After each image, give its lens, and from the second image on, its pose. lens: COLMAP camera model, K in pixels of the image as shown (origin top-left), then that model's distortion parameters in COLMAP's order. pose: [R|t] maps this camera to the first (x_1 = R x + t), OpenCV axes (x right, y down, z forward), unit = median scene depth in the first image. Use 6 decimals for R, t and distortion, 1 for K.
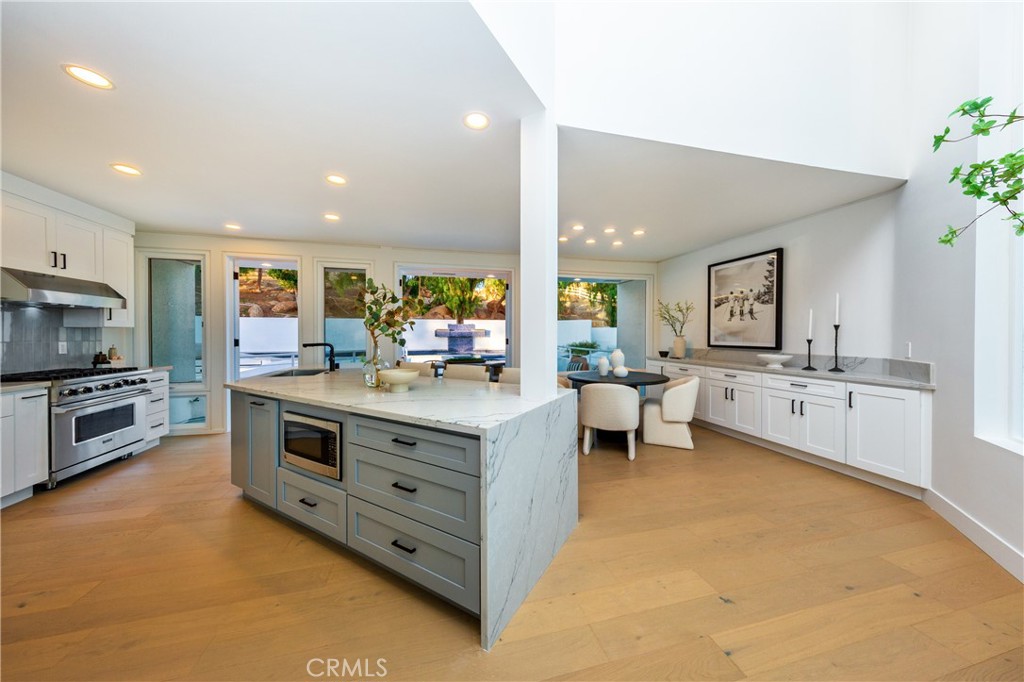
lens RADIAL K [[337.8, 0, 510.6], [0, 337.8, 335.4], [0, 0, 1]] dist [0.004775, -0.000011]
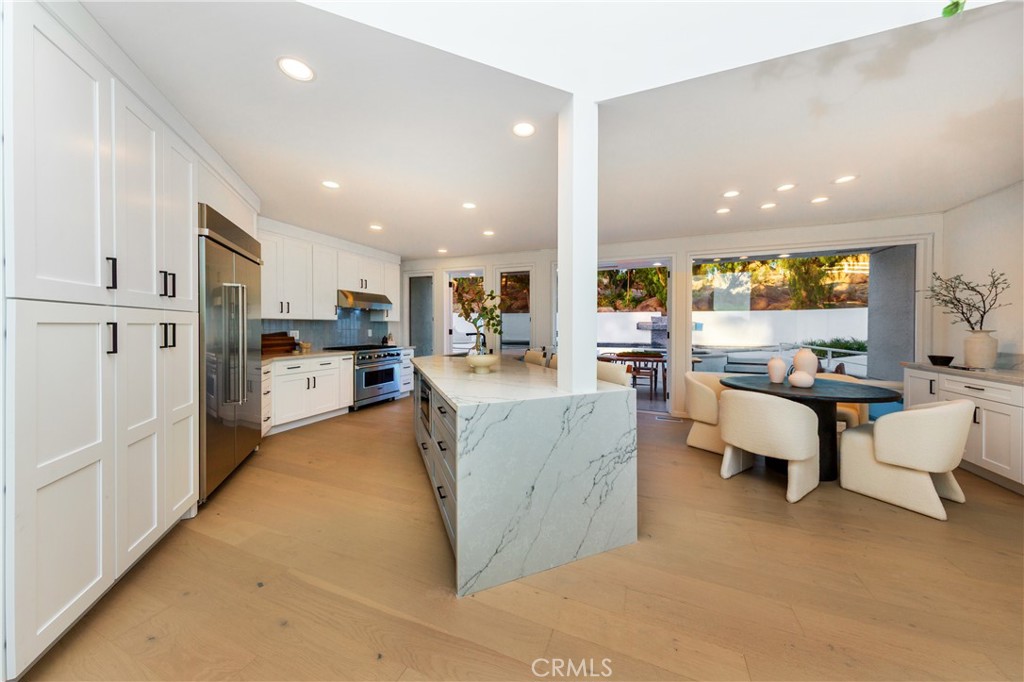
lens RADIAL K [[328.9, 0, 515.4], [0, 328.9, 328.0], [0, 0, 1]] dist [0.000612, -0.000022]
pose [[0.801483, 0.007237, -0.597974, 0.267207], [-0.007890, 0.999968, 0.001527, 0.001458], [0.597966, 0.003494, 0.801514, 0.073898]]
